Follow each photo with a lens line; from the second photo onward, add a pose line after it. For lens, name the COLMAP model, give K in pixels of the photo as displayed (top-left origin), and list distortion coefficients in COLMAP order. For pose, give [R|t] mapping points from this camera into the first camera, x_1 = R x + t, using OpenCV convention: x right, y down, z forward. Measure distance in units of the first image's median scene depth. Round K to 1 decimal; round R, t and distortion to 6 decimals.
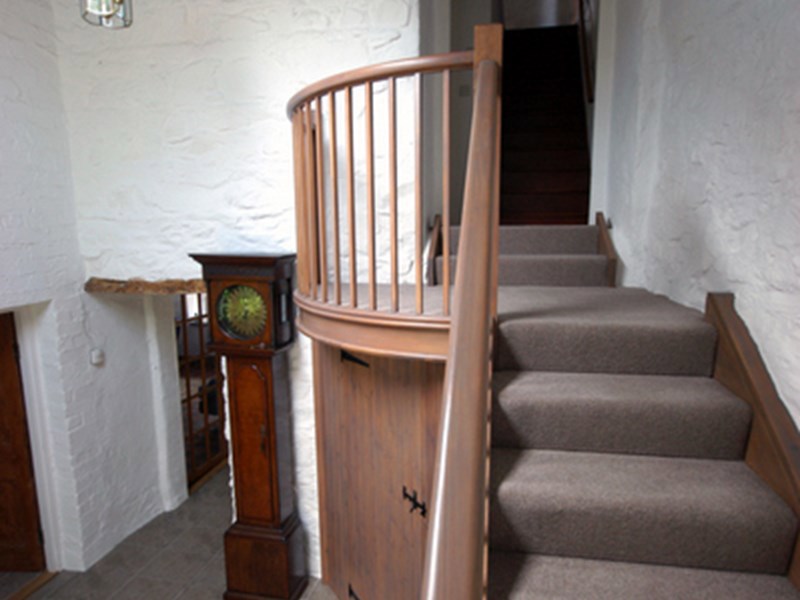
lens RADIAL K [[531.9, 0, 400.0], [0, 531.9, 300.0], [0, 0, 1]] dist [-0.003647, 0.004873]
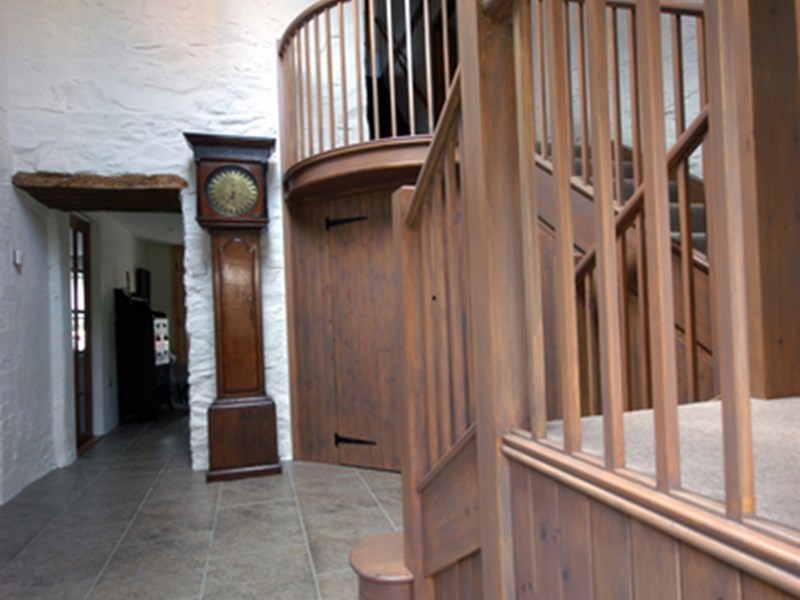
lens RADIAL K [[531.9, 0, 400.0], [0, 531.9, 300.0], [0, 0, 1]] dist [-0.003647, 0.004873]
pose [[0.874187, -0.010623, 0.485474, -0.483278], [0.099889, 0.982314, -0.158373, 0.417426], [-0.475205, 0.186941, 0.859787, -0.076291]]
